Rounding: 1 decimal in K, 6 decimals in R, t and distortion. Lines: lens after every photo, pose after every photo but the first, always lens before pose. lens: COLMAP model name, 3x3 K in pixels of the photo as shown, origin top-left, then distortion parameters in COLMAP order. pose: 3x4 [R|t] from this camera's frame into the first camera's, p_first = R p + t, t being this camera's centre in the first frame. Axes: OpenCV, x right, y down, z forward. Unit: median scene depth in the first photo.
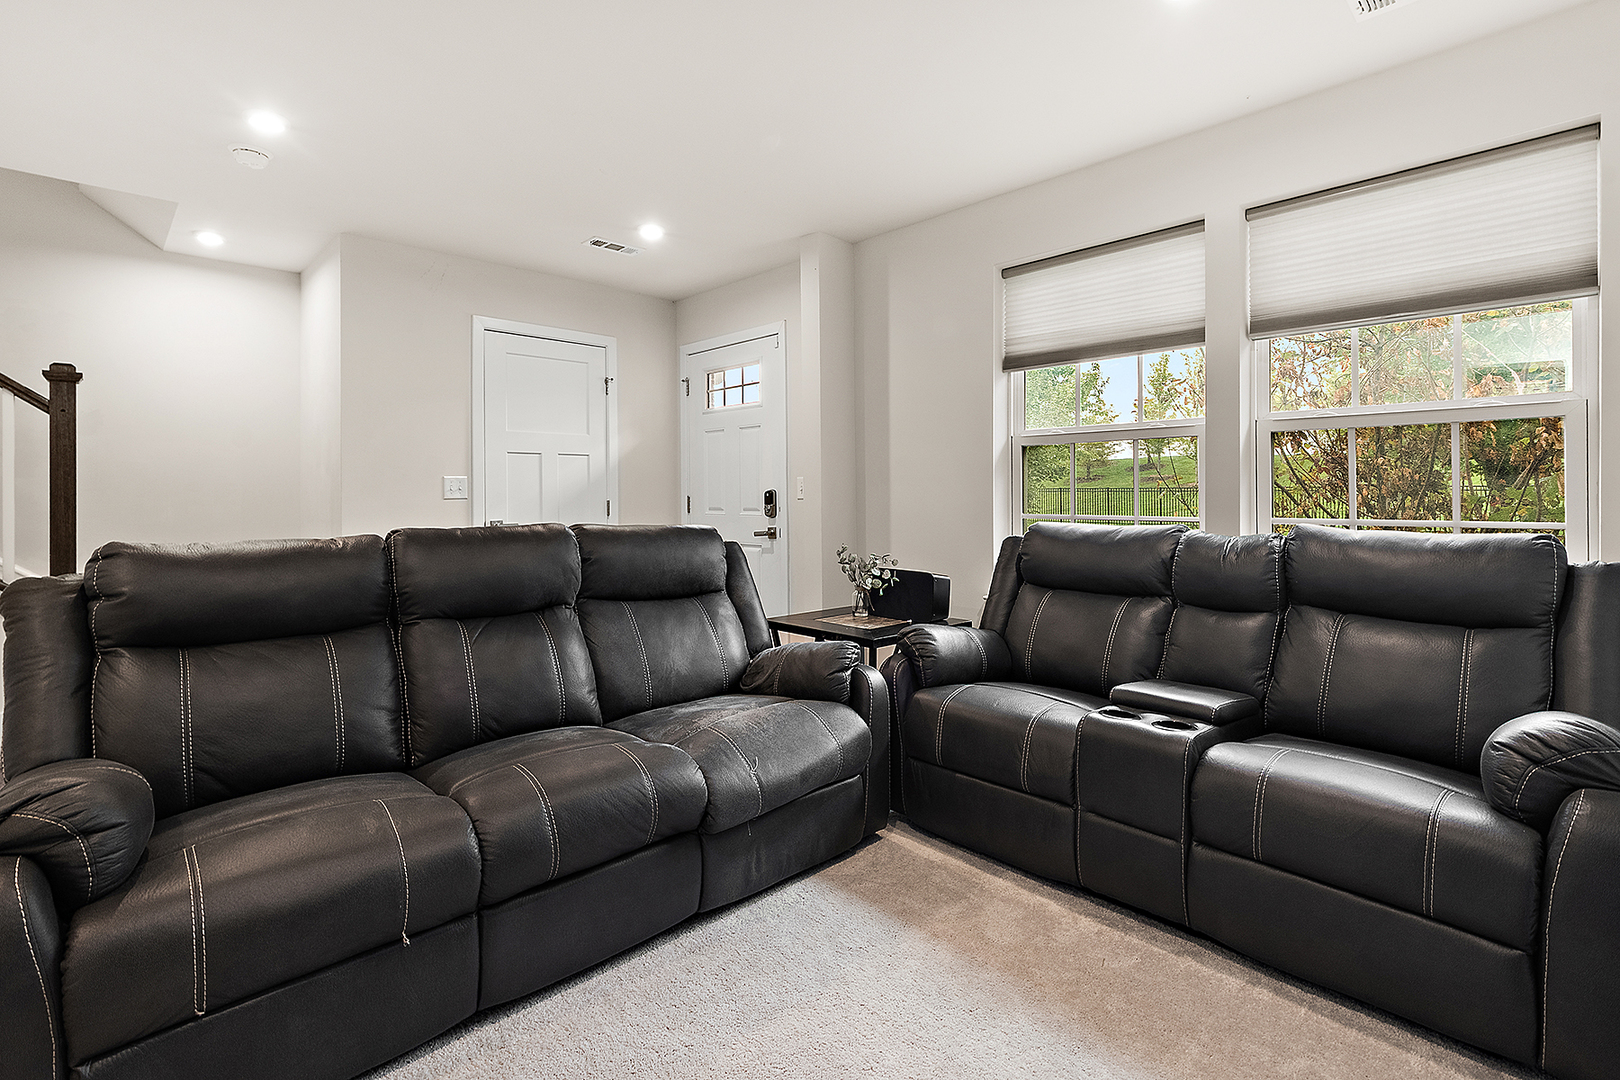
lens RADIAL K [[747.4, 0, 801.3], [0, 747.4, 499.6], [0, 0, 1]] dist [-0.001526, 0.000872]
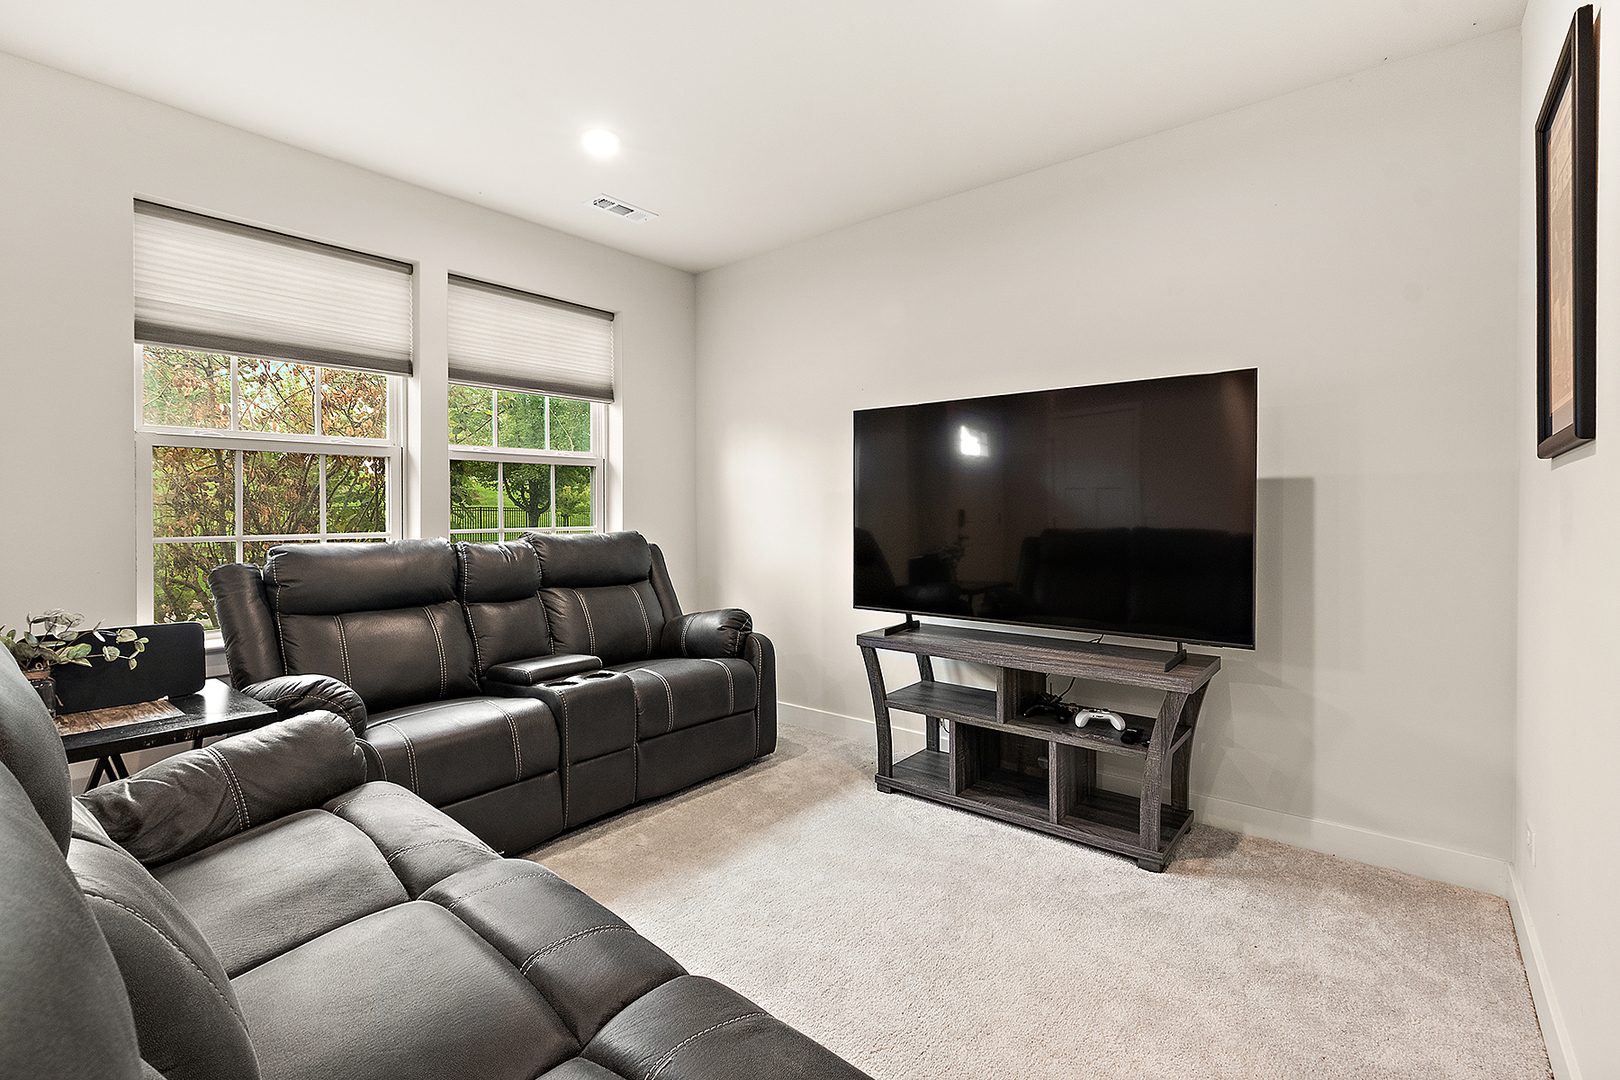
lens RADIAL K [[733.9, 0, 808.0], [0, 733.9, 512.2], [0, 0, 1]] dist [-0.002051, 0.000045]
pose [[-0.111562, 0.001980, 0.993756, -0.638873], [0.013610, 0.999907, -0.000464, 0.006059], [-0.993664, 0.013474, -0.111578, 0.547175]]
